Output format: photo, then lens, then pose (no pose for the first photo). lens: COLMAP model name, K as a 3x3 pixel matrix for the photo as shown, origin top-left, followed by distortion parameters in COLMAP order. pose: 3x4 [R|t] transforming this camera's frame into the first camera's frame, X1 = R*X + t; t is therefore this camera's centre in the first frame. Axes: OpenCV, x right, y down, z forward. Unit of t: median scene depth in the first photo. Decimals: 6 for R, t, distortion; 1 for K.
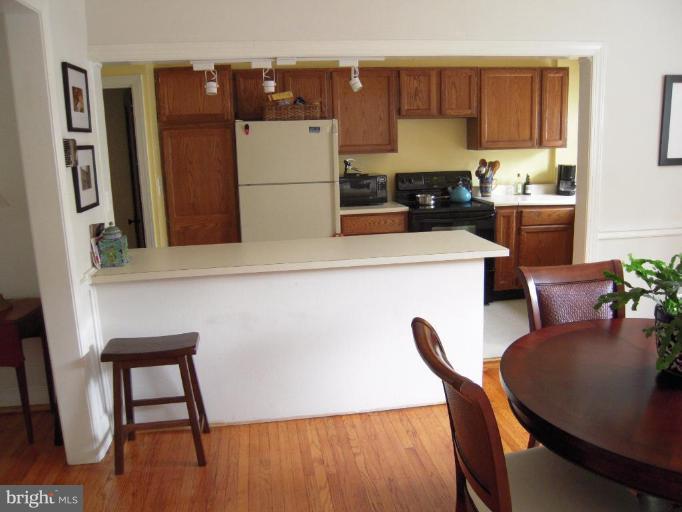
lens RADIAL K [[571.7, 0, 341.0], [0, 571.7, 256.0], [0, 0, 1]] dist [-0.134204, 0.070604]
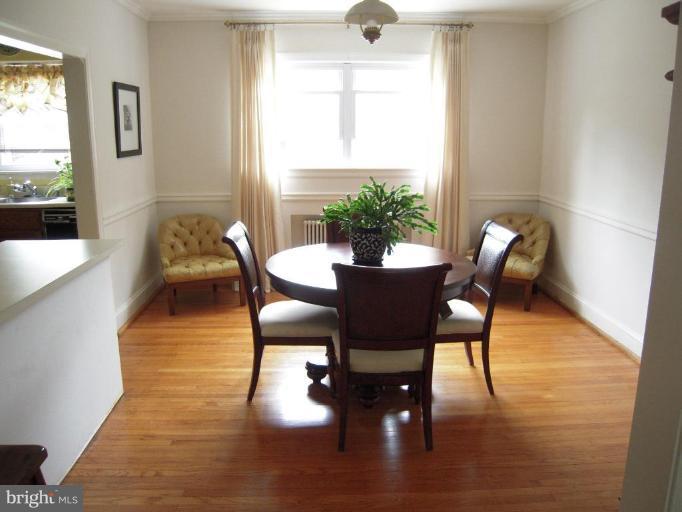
lens RADIAL K [[571.7, 0, 341.0], [0, 571.7, 256.0], [0, 0, 1]] dist [-0.134204, 0.070604]
pose [[0.092685, -0.189559, 0.977485, -0.411474], [0.200540, 0.965147, 0.168152, -0.045070], [-0.975291, 0.180440, 0.127469, 0.287554]]
